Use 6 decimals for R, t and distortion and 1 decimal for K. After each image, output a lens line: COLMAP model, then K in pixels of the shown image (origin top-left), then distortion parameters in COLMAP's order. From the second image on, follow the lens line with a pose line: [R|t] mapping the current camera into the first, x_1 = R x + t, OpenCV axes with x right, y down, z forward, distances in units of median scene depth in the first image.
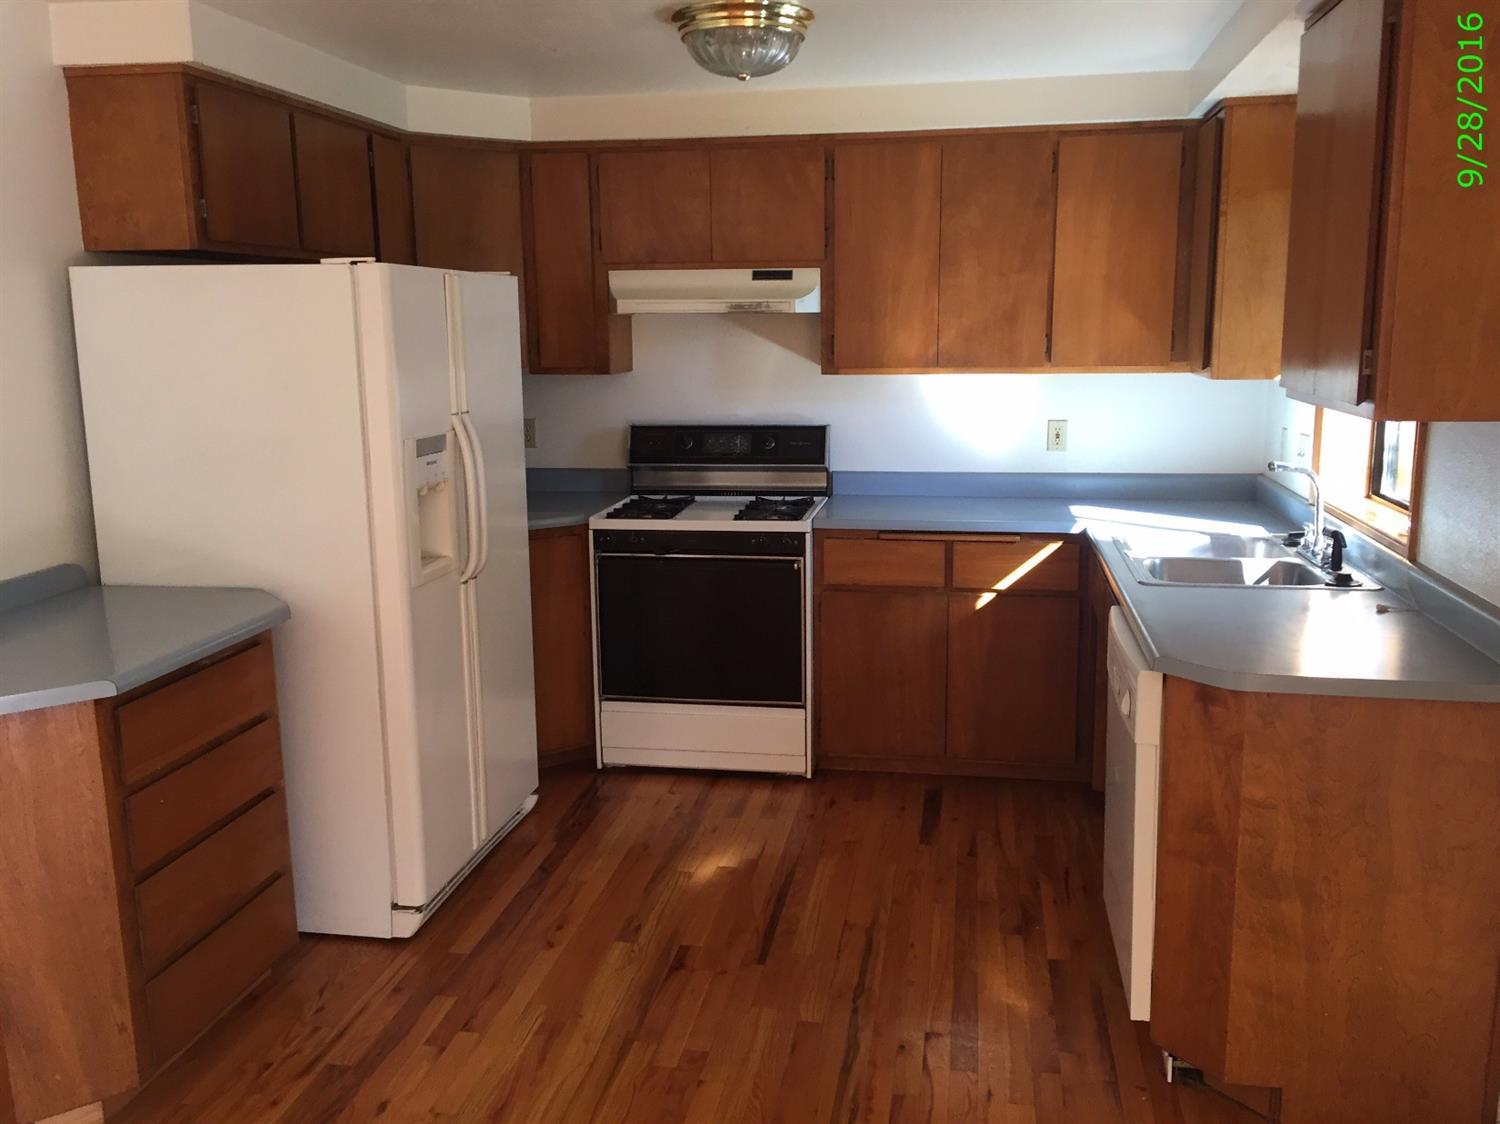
lens RADIAL K [[1288.1, 0, 752.2], [0, 1288.1, 560.6], [0, 0, 1]] dist [0.003705, -0.007813]
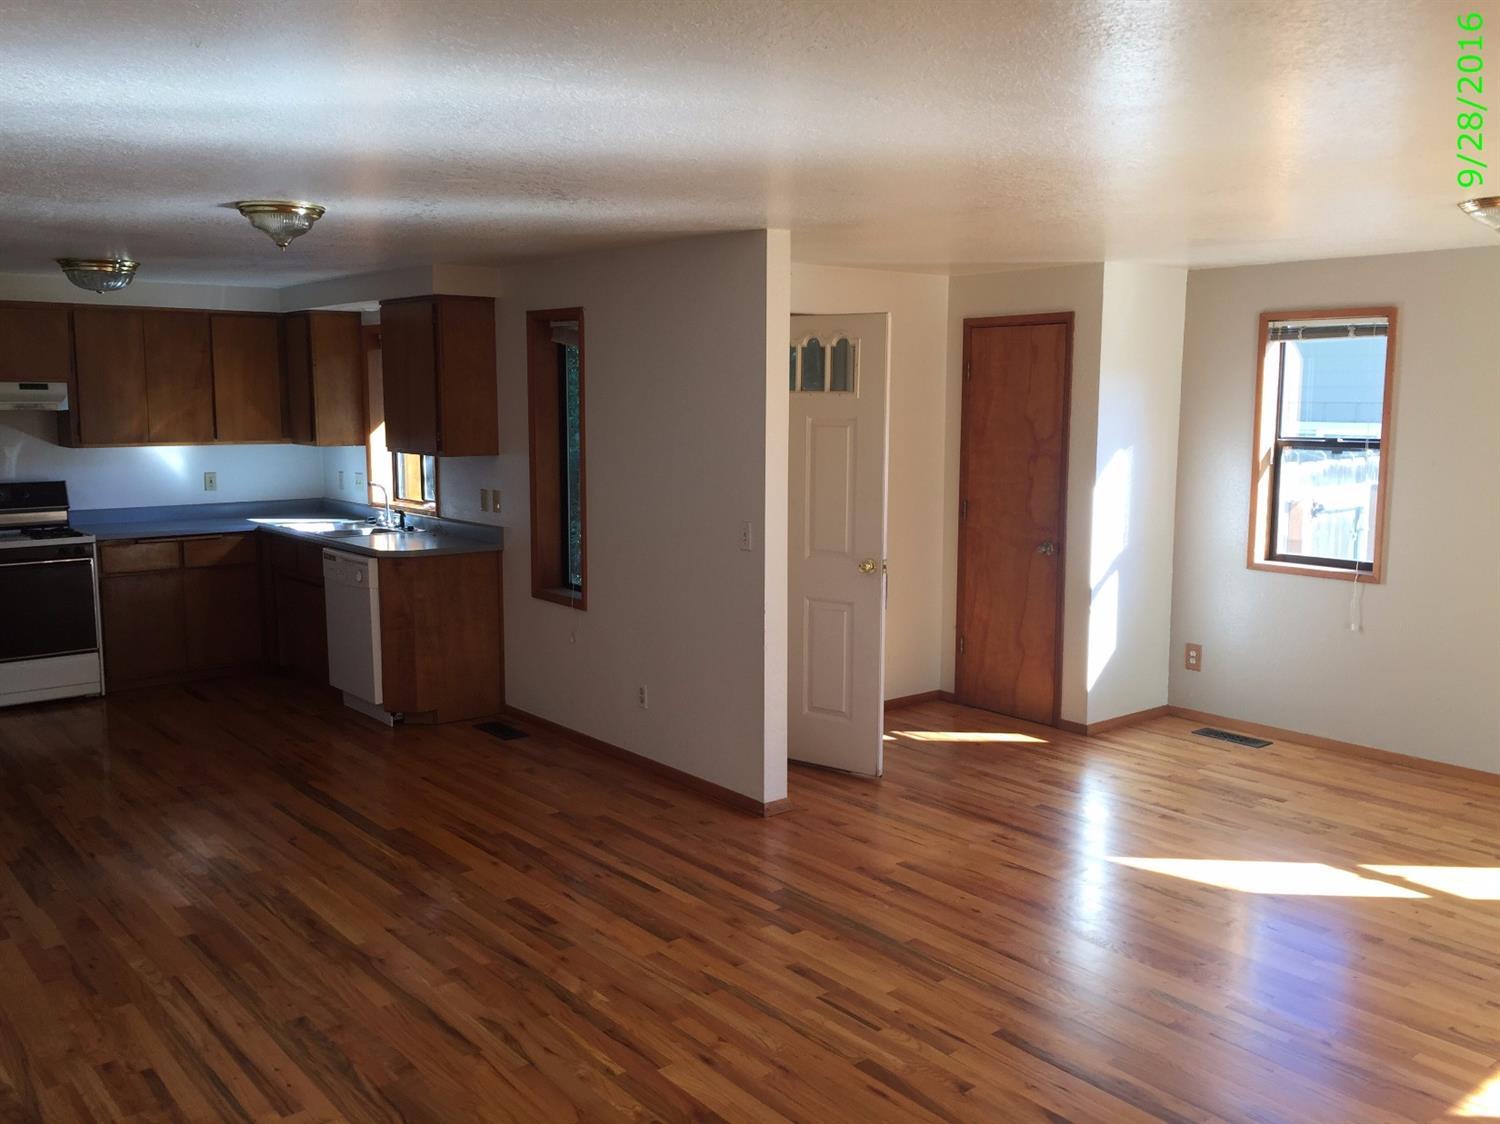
lens RADIAL K [[1288.1, 0, 751.1], [0, 1288.1, 561.7], [0, 0, 1]] dist [0.003705, -0.007813]
pose [[0.663051, -0.087491, 0.743444, -0.623874], [0.122278, 0.992466, 0.007741, 0.092020], [-0.738520, 0.085774, 0.668754, -0.723986]]
